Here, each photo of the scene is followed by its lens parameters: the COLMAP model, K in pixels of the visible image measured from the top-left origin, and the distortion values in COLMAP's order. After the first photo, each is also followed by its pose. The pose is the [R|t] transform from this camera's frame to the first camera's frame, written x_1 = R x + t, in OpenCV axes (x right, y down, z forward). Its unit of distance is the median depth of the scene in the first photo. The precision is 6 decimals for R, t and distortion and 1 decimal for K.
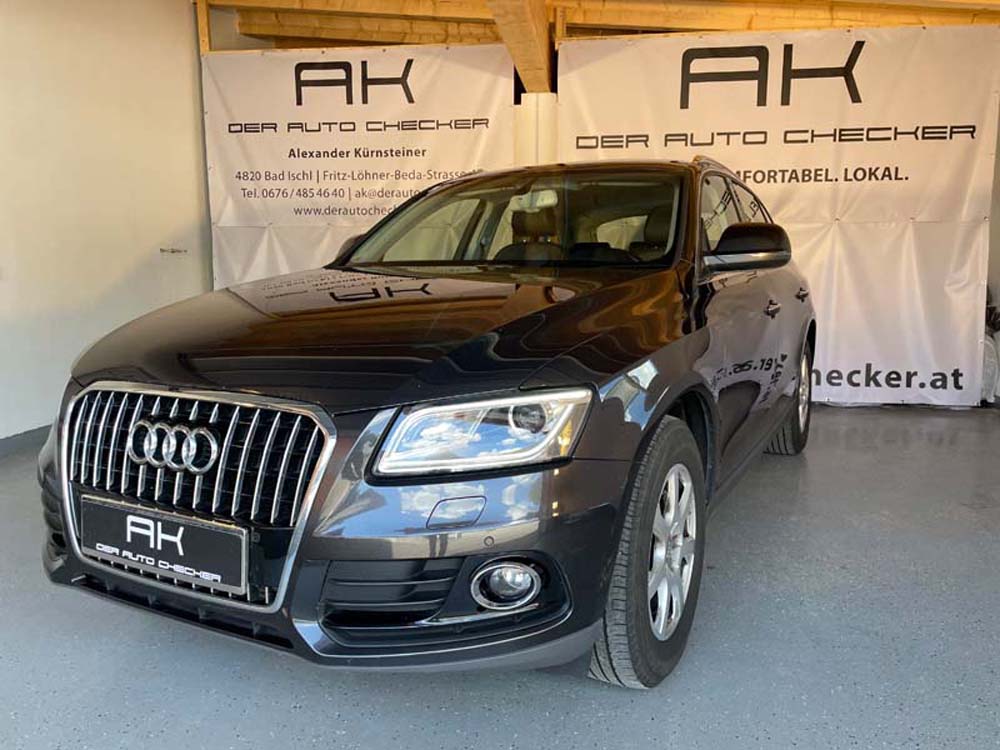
lens RADIAL K [[771.5, 0, 495.3], [0, 771.5, 377.2], [0, 0, 1]] dist [0.069502, -0.085685]
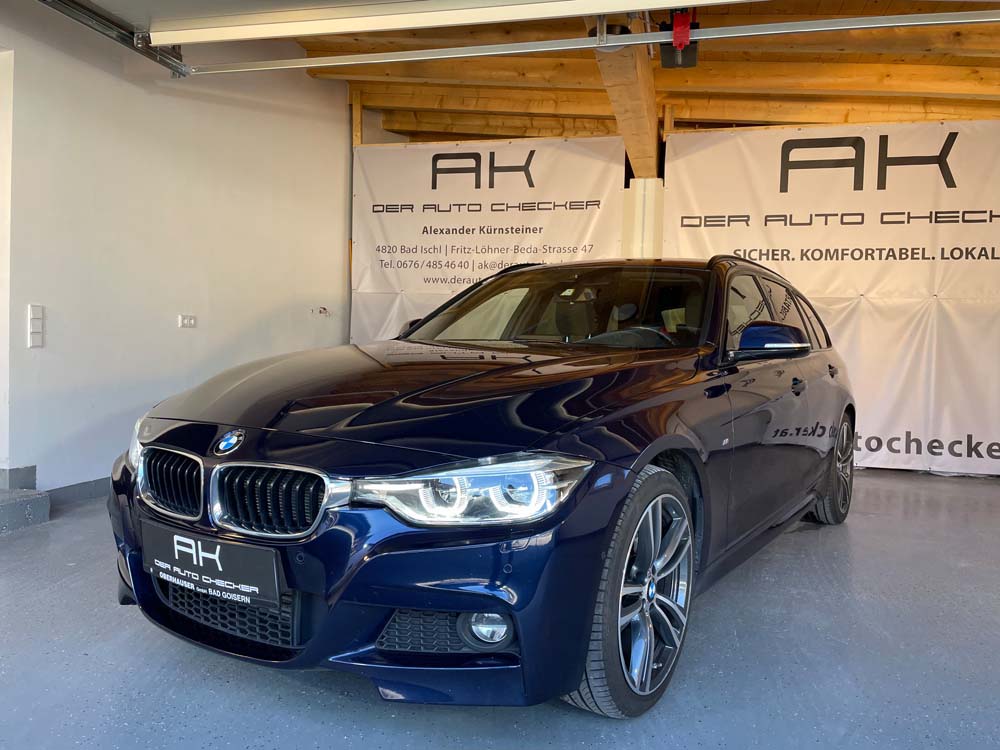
lens RADIAL K [[771.5, 0, 492.1], [0, 771.5, 371.3], [0, 0, 1]] dist [0.069502, -0.085685]
pose [[0.993089, 0.029526, -0.113591, -0.030610], [-0.041203, 0.993944, -0.101866, 0.031109], [0.109896, 0.105843, 0.988292, -0.093473]]
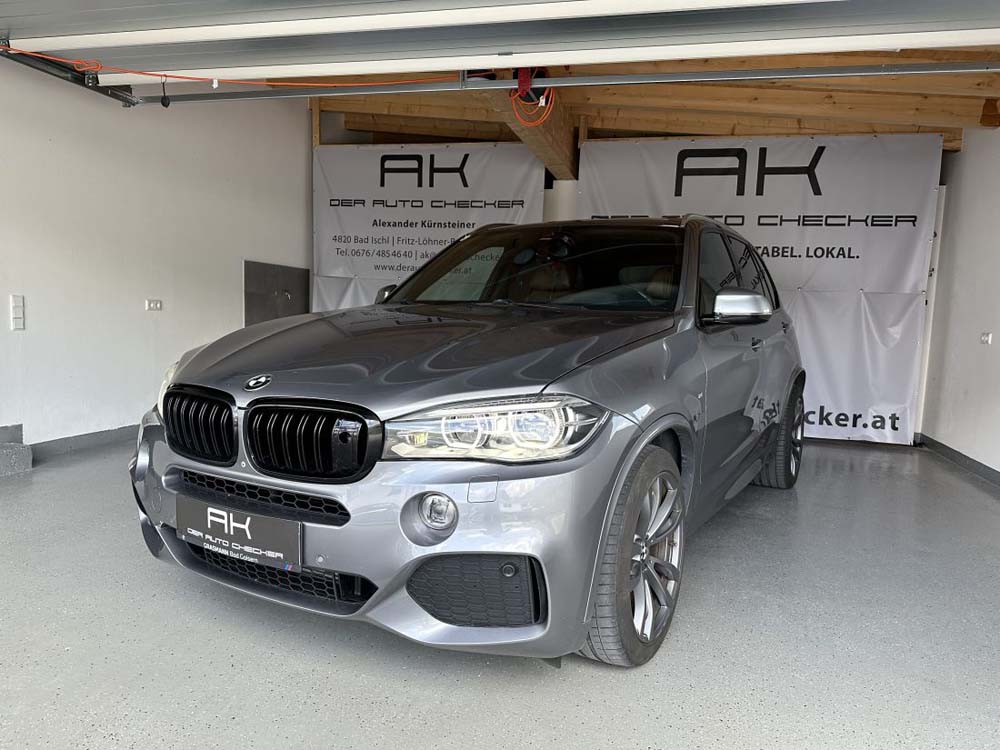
lens RADIAL K [[710.4, 0, 499.5], [0, 710.4, 397.4], [0, 0, 1]] dist [0.018435, -0.033521]
pose [[0.992367, 0.050587, -0.112464, 0.101436], [-0.052941, 0.998435, -0.018042, 0.016100], [0.111375, 0.023859, 0.993492, -0.166695]]
